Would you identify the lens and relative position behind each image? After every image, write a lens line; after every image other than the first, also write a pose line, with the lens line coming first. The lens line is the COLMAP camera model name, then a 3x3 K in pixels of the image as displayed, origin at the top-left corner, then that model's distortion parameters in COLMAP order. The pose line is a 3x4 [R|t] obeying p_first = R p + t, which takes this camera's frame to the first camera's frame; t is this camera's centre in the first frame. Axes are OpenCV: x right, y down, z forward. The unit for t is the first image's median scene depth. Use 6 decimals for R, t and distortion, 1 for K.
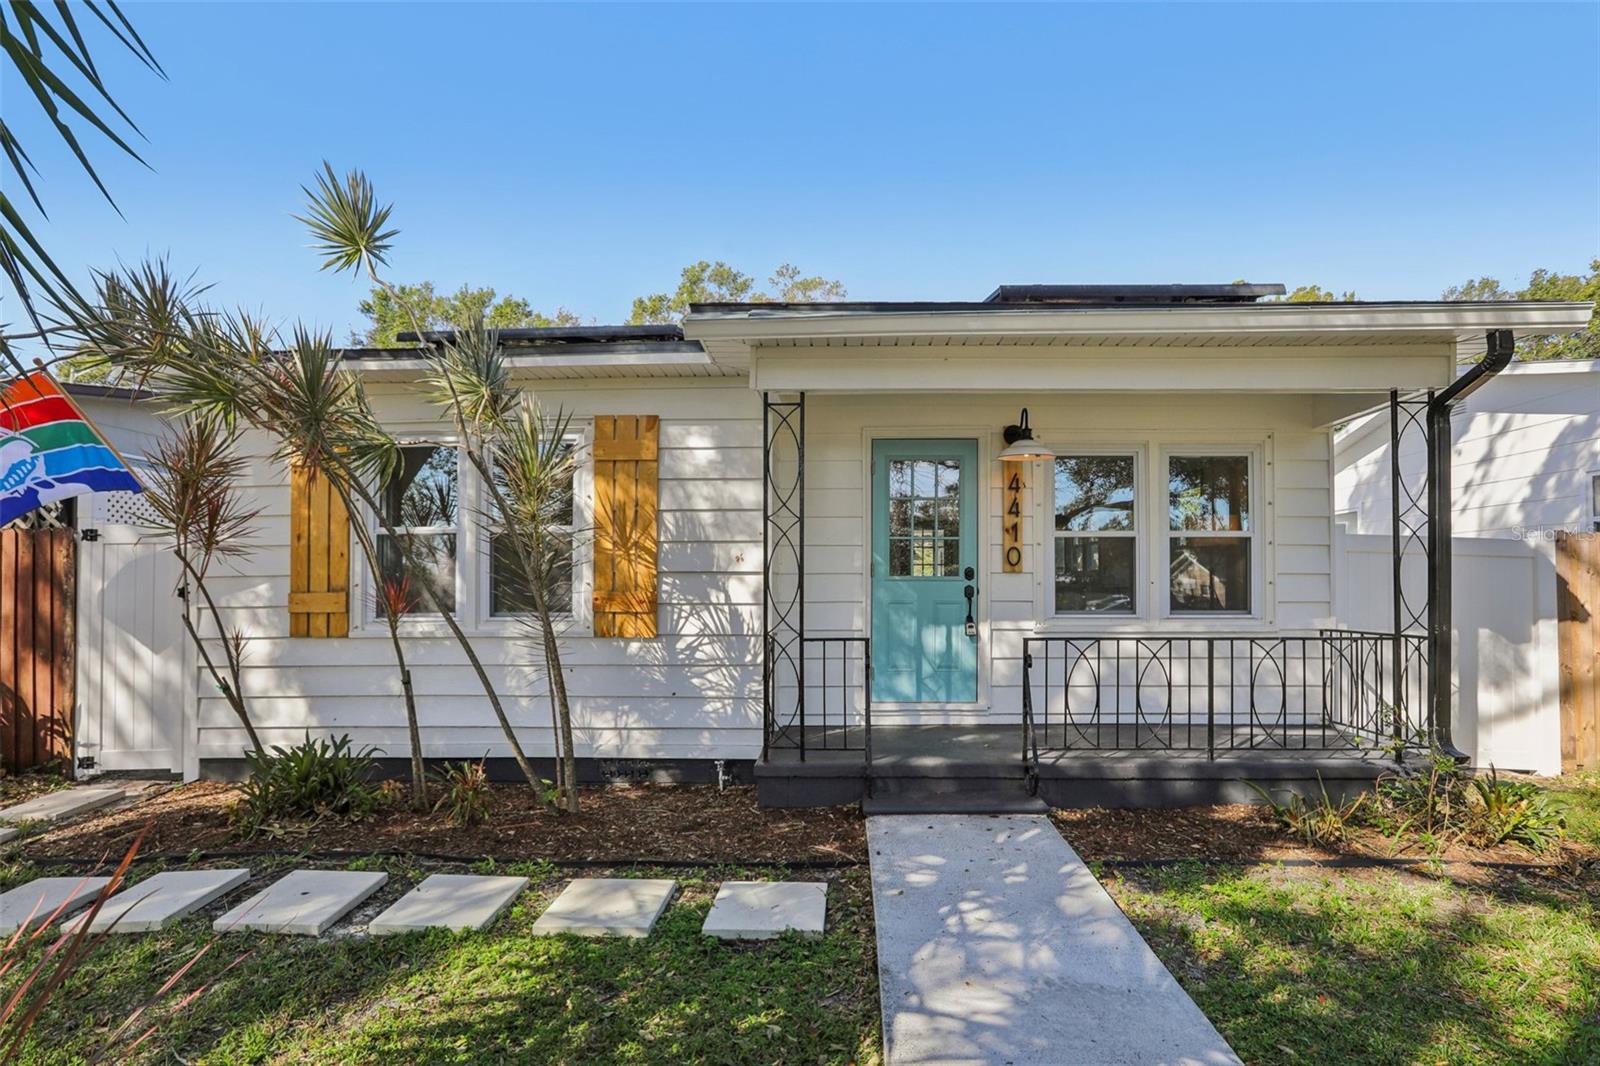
lens RADIAL K [[758.5, 0, 791.2], [0, 758.5, 560.1], [0, 0, 1]] dist [-0.032688, -0.000335]
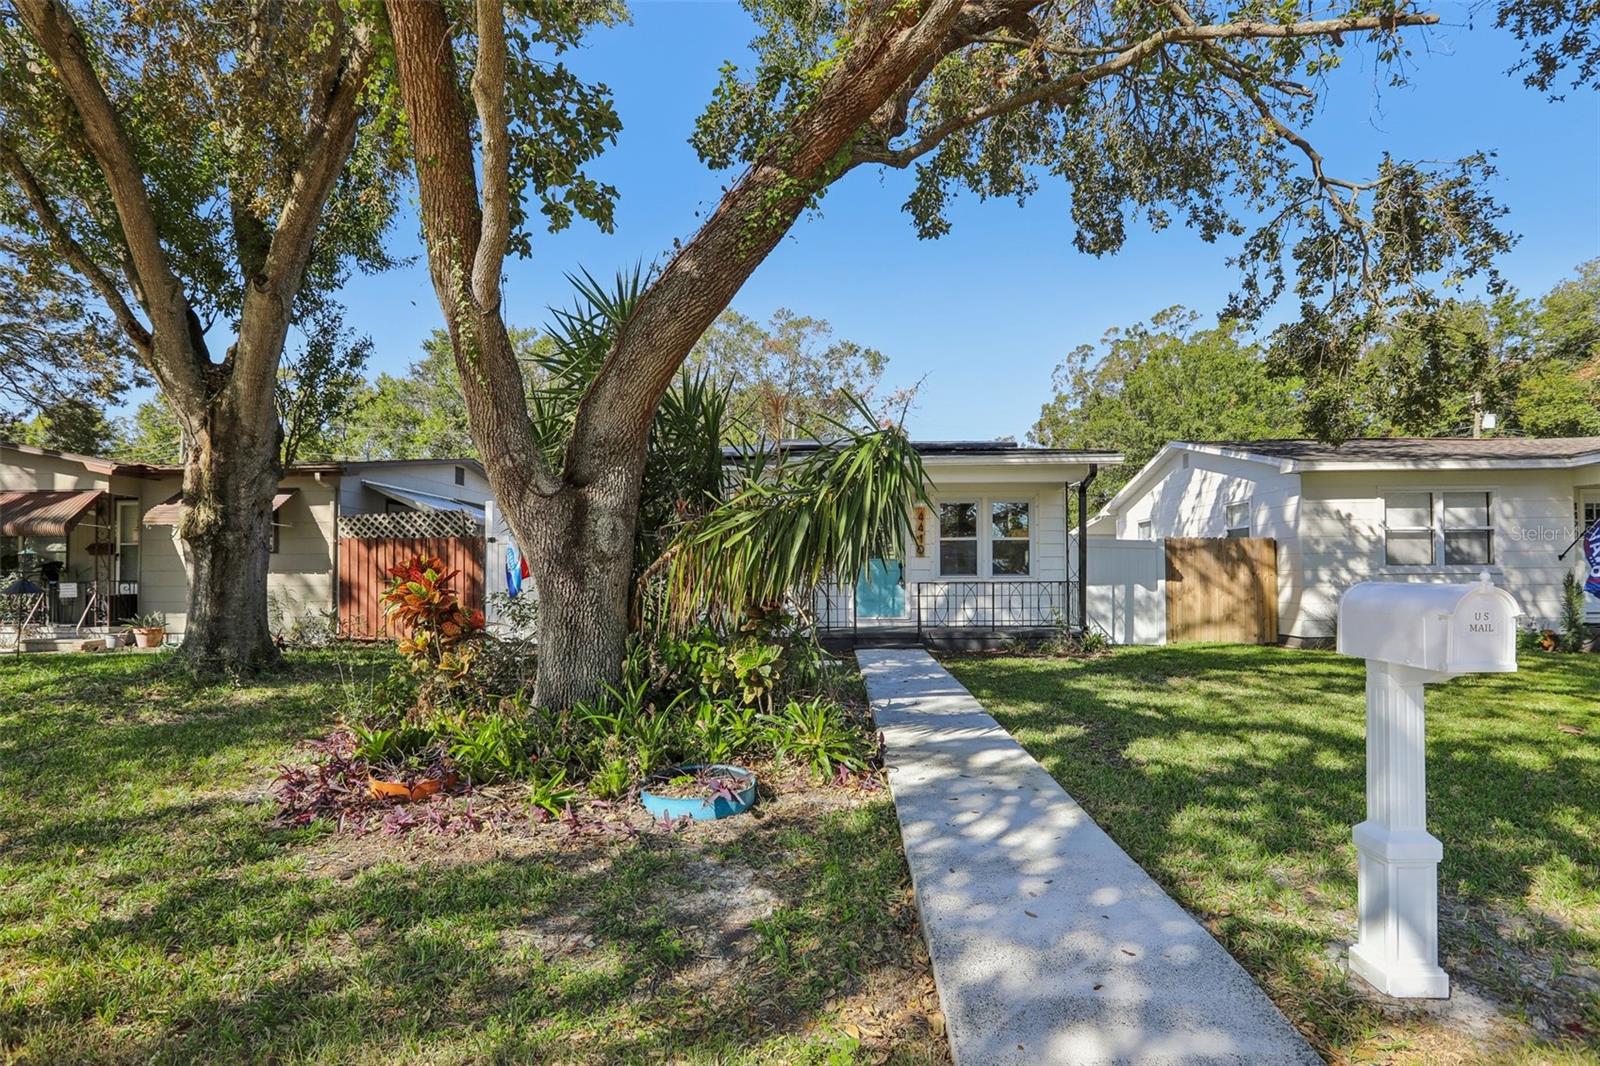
lens RADIAL K [[758.5, 0, 791.2], [0, 758.5, 560.1], [0, 0, 1]] dist [-0.032688, -0.000335]
pose [[0.999658, -0.002636, 0.026032, -0.150122], [0.002470, 0.999976, 0.006406, 0.012103], [-0.026049, -0.006339, 0.999641, -1.278600]]
